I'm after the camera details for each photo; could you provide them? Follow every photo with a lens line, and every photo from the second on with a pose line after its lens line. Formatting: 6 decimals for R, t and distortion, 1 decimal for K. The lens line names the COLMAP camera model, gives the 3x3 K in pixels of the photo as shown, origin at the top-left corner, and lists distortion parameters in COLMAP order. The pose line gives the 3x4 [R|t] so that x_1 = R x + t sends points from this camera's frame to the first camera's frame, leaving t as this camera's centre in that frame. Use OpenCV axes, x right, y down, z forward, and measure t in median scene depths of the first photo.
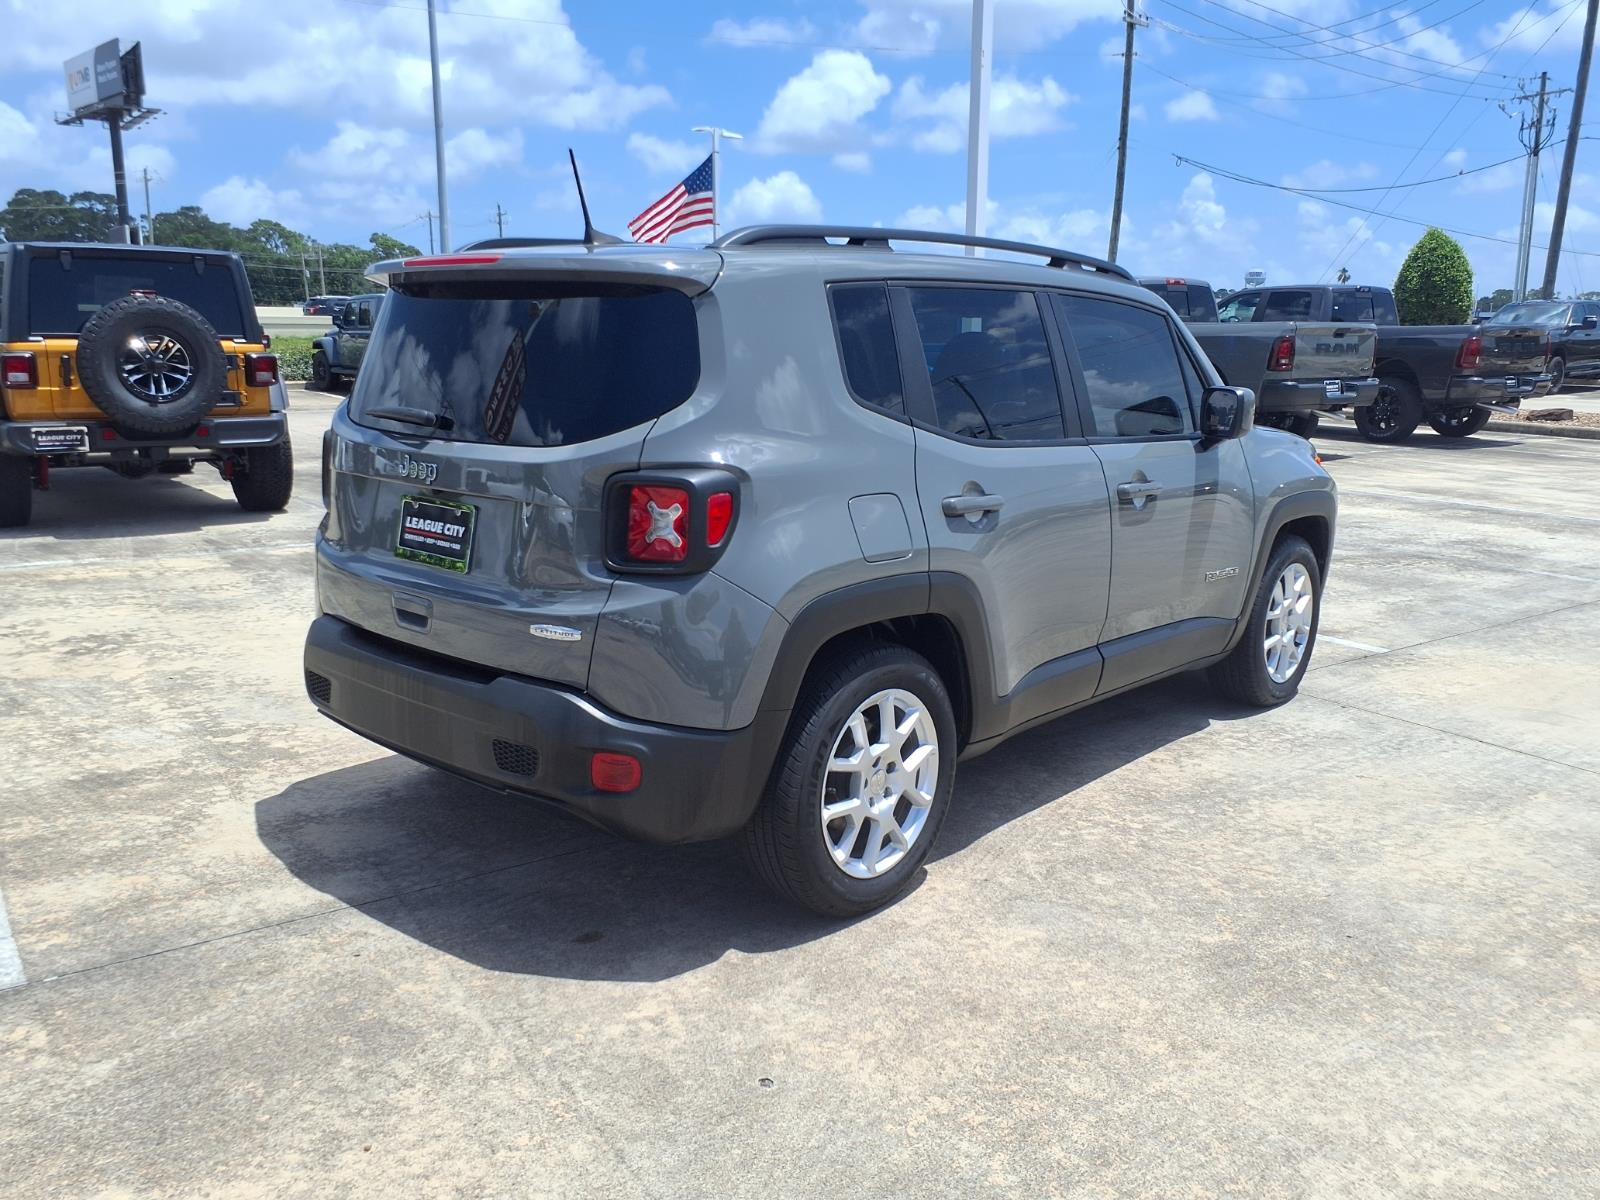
lens RADIAL K [[1291.6, 0, 805.5], [0, 1291.6, 580.6], [0, 0, 1]] dist [0.025646, -0.033421]
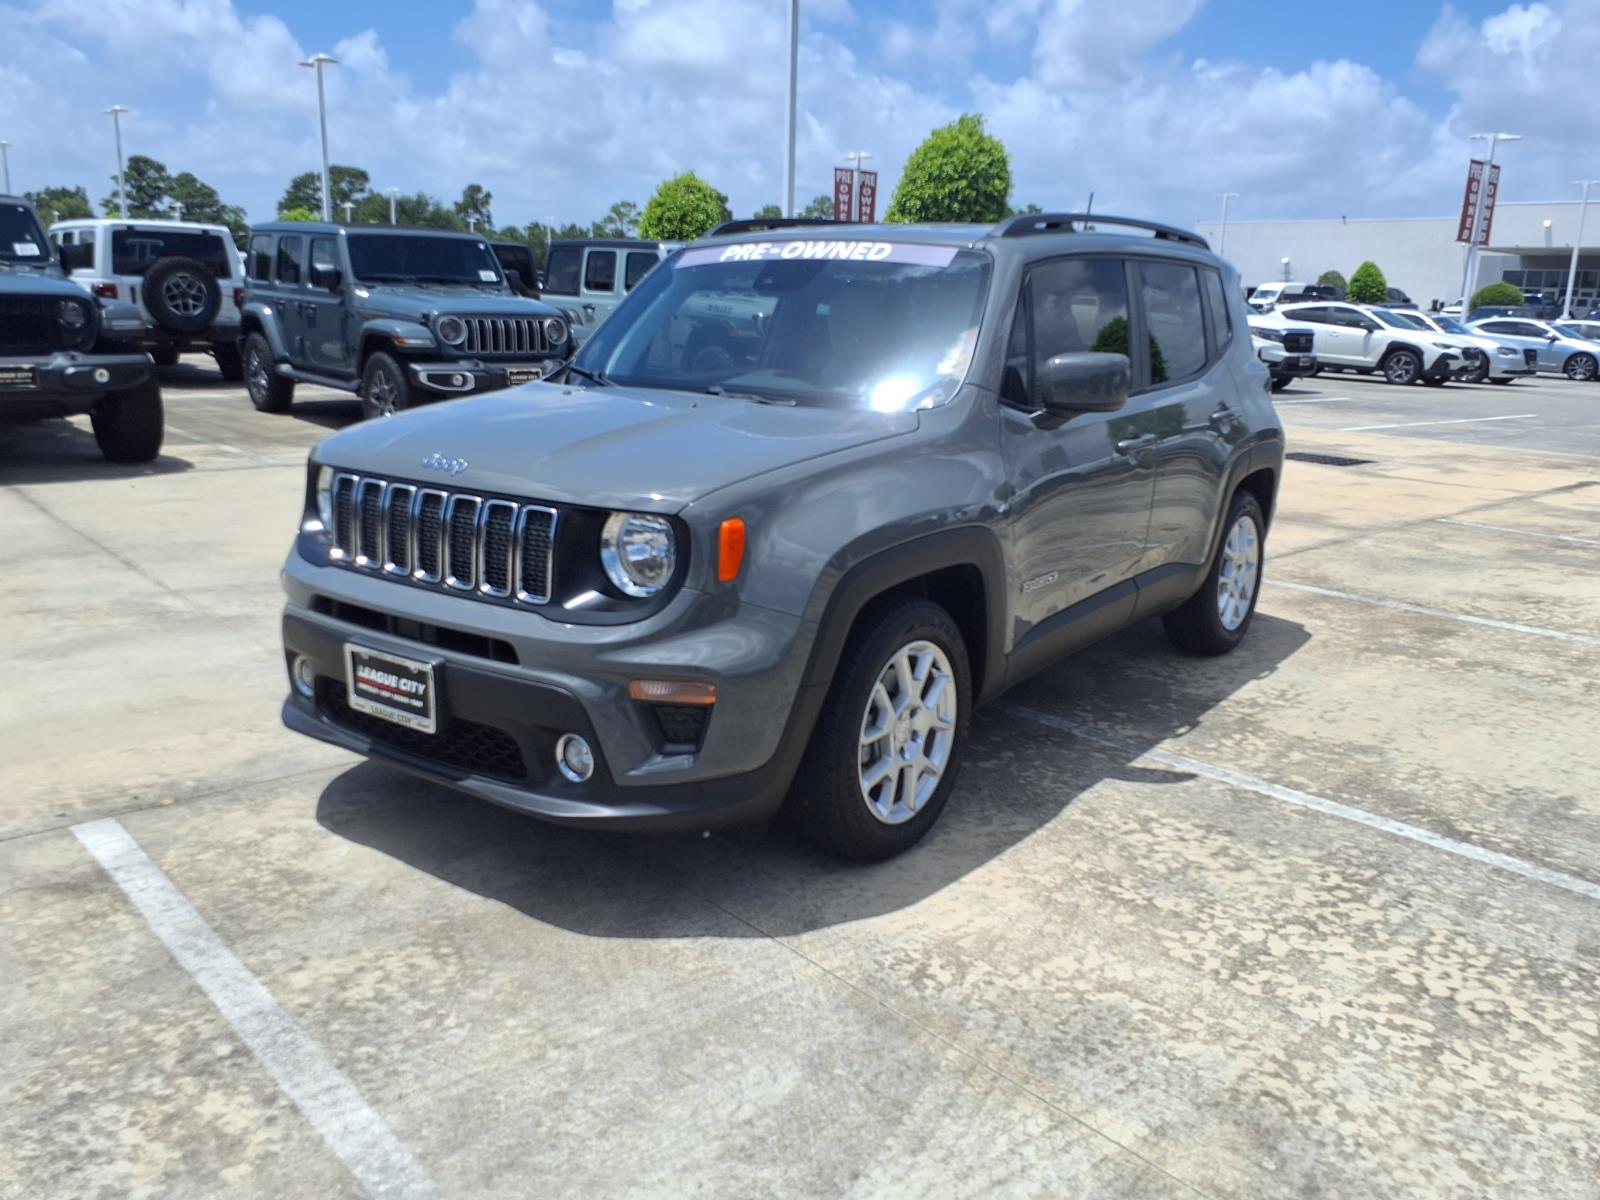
lens RADIAL K [[1286.6, 0, 816.3], [0, 1286.6, 607.0], [0, 0, 1]] dist [0.024741, -0.026351]
pose [[-0.993516, -0.018440, -0.112187, 0.313763], [-0.063797, 0.907185, 0.415868, -0.445188], [0.094106, 0.420328, -0.902479, 2.351022]]
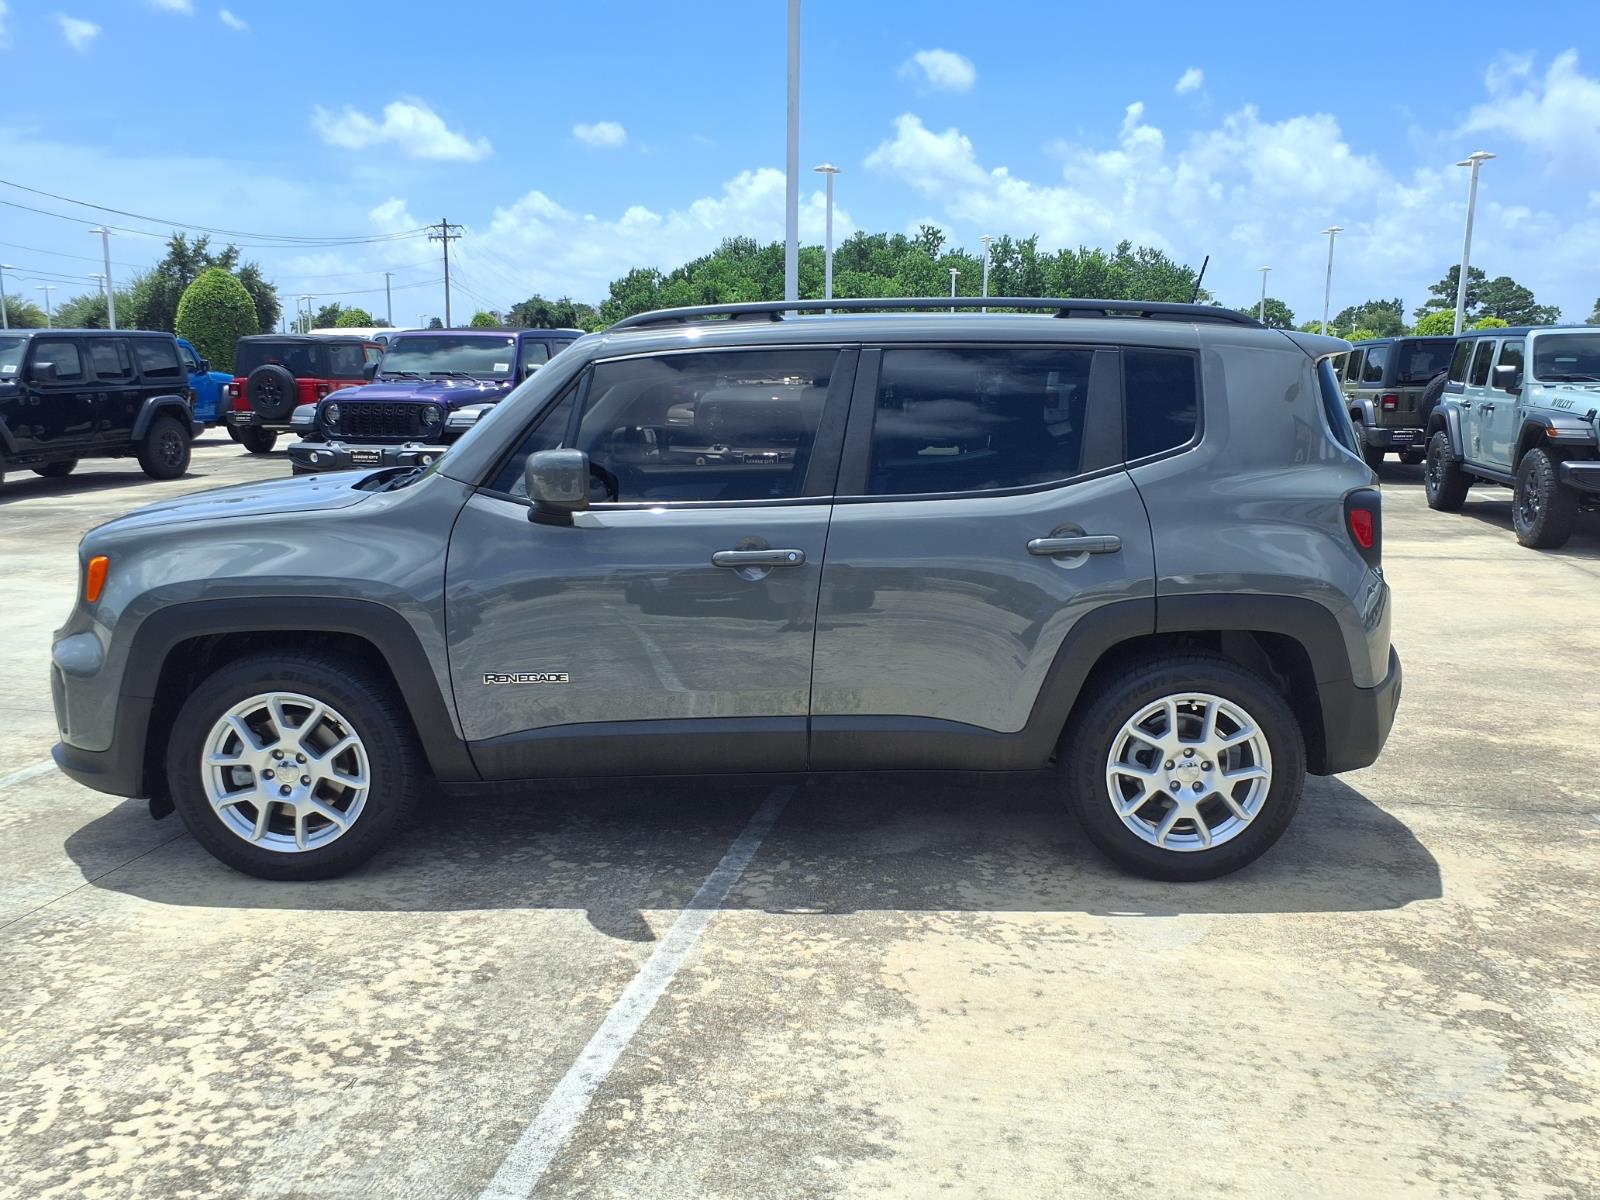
lens RADIAL K [[1291.6, 0, 808.0], [0, 1291.6, 636.9], [0, 0, 1]] dist [0.025646, -0.033421]
pose [[-0.672967, -0.165545, 0.720910, -0.782101], [0.127227, 0.934201, 0.333290, -0.386354], [-0.728649, 0.316012, -0.607624, 1.896394]]
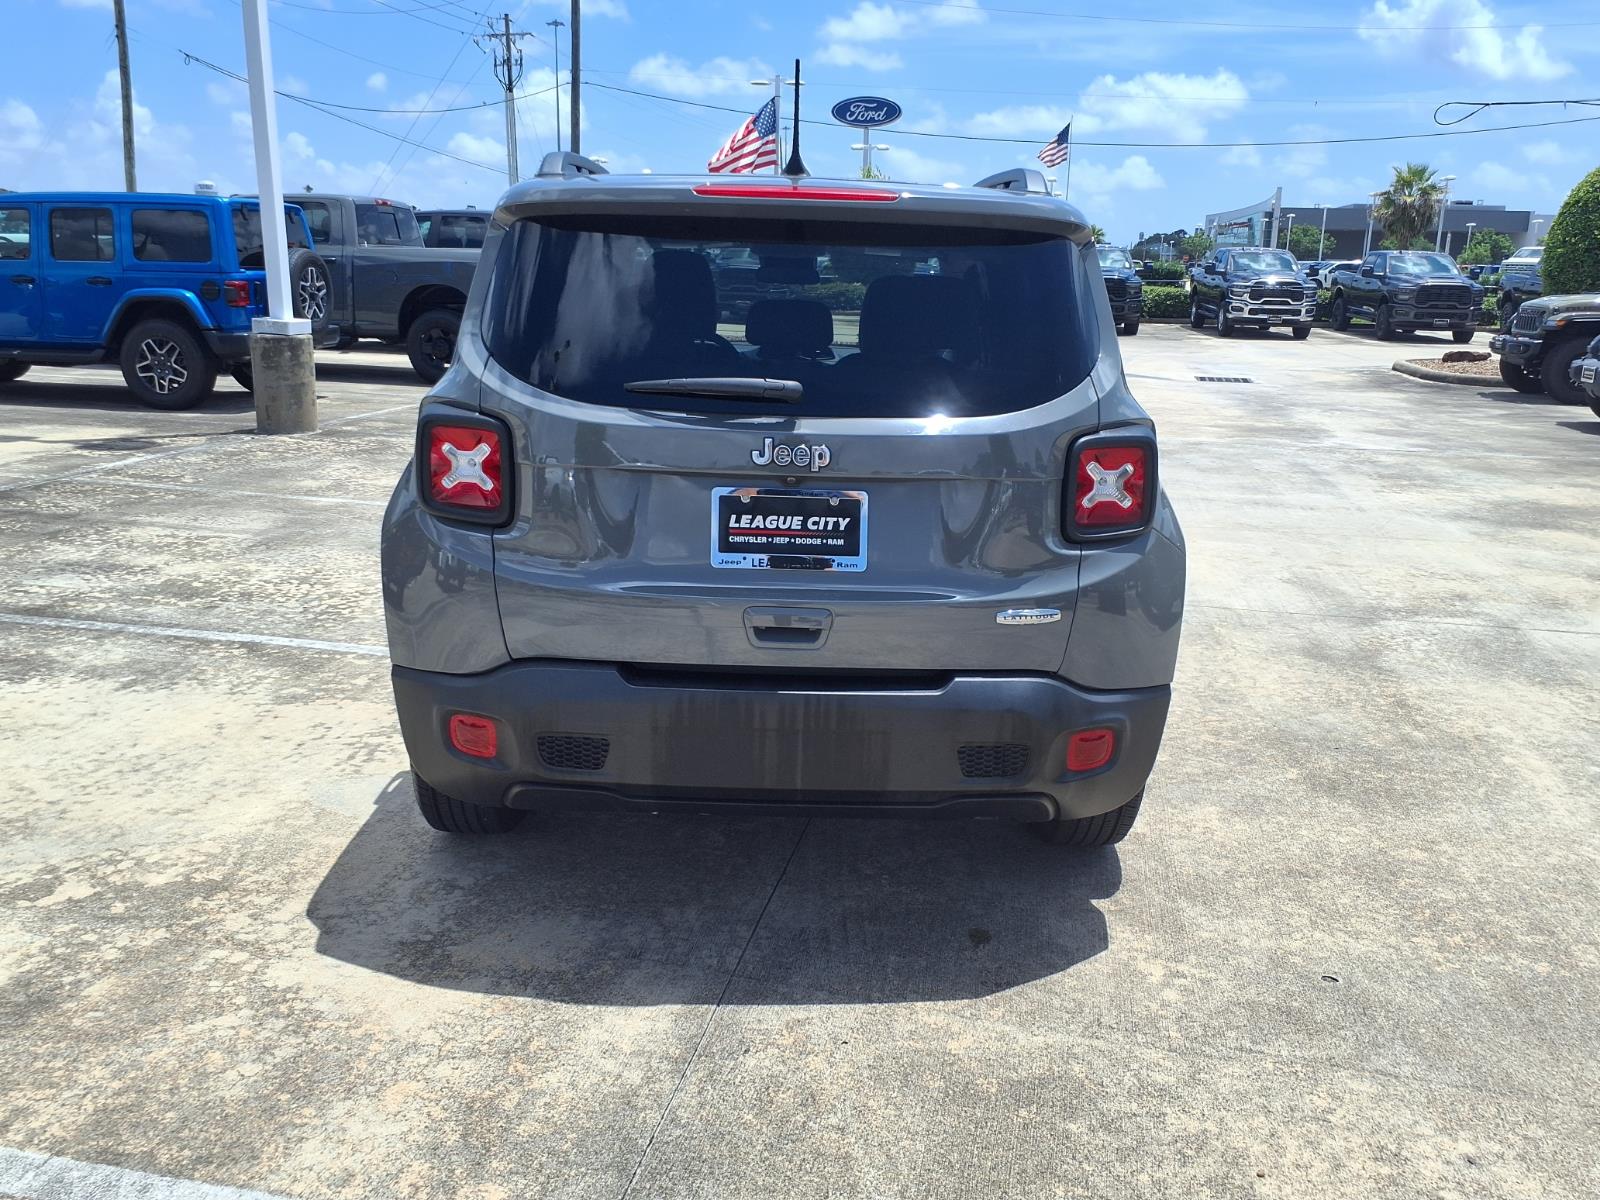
lens RADIAL K [[1291.6, 0, 801.1], [0, 1291.6, 595.6], [0, 0, 1]] dist [0.025646, -0.033421]
pose [[0.738416, -0.156001, 0.656053, -0.678427], [0.109334, 0.987698, 0.111802, -0.070858], [-0.665423, -0.010827, 0.746388, 0.313670]]
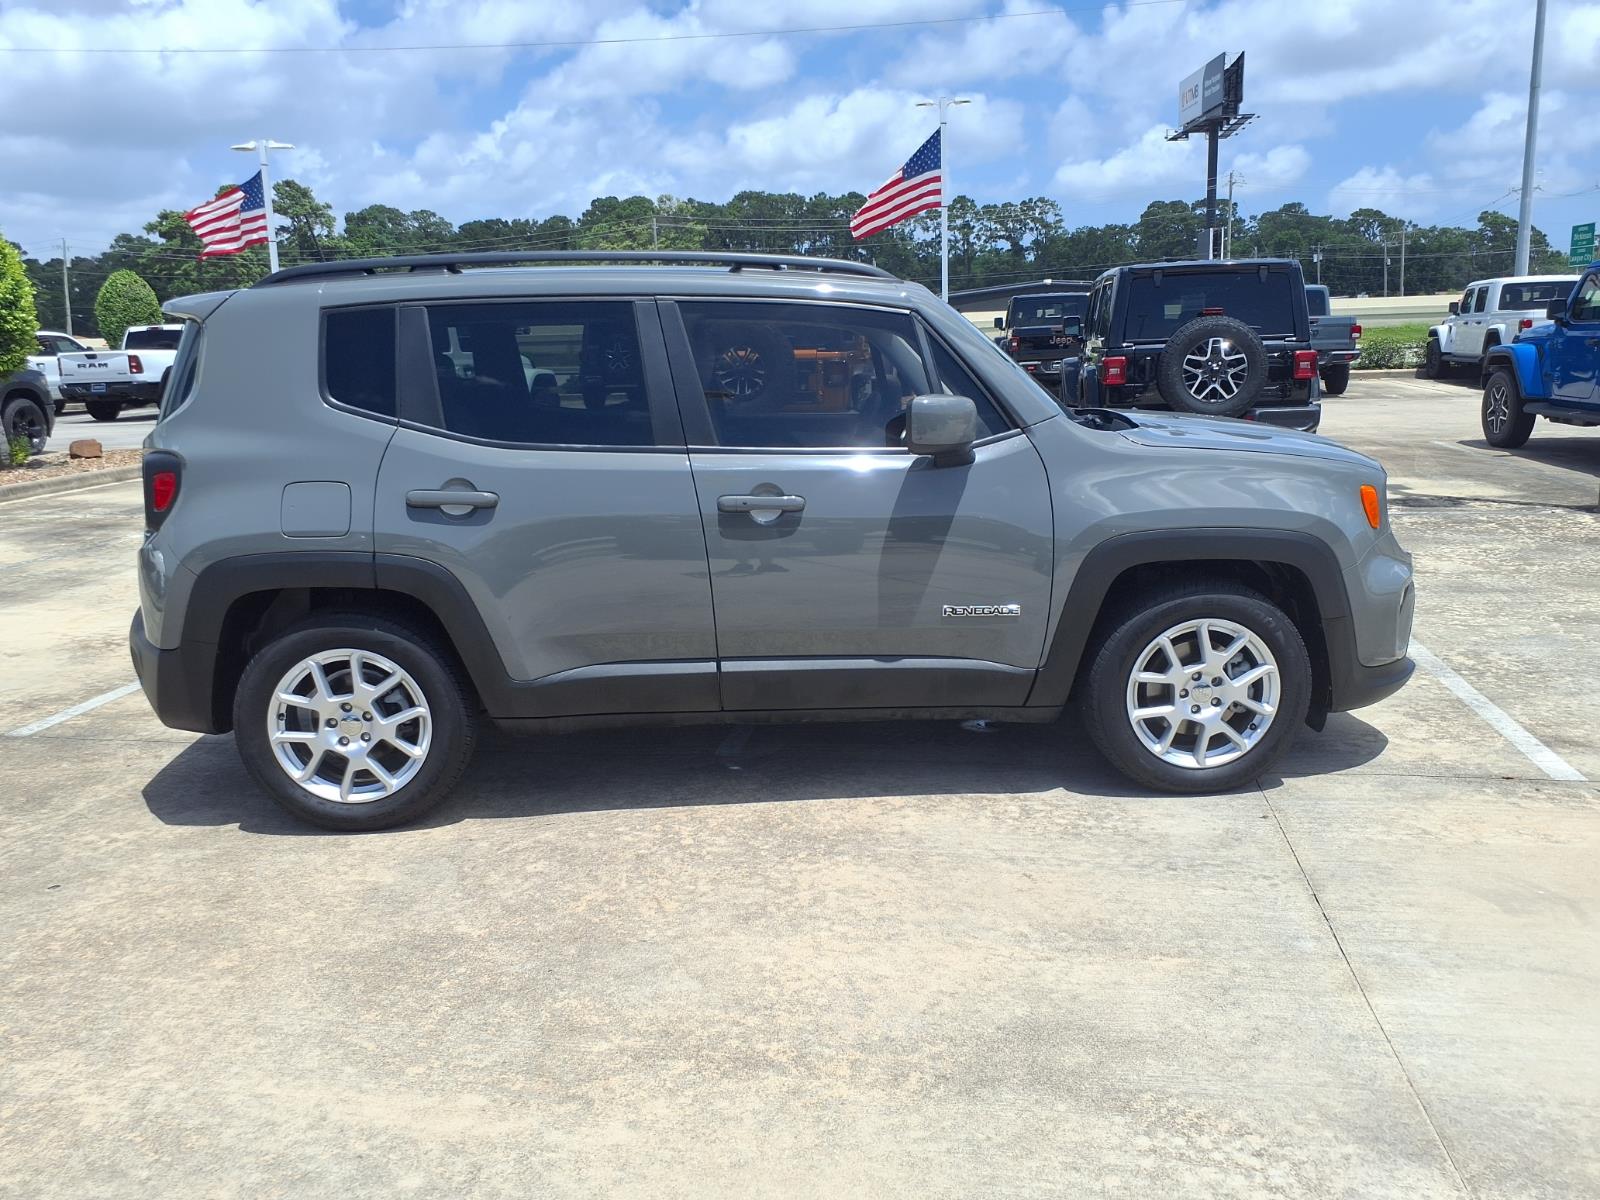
lens RADIAL K [[1291.6, 0, 814.9], [0, 1291.6, 599.7], [0, 0, 1]] dist [0.025646, -0.033421]
pose [[0.705376, 0.115911, -0.699292, 0.994478], [-0.101080, 0.992906, 0.062618, -0.065853], [0.701590, 0.026515, 0.712088, 0.369456]]
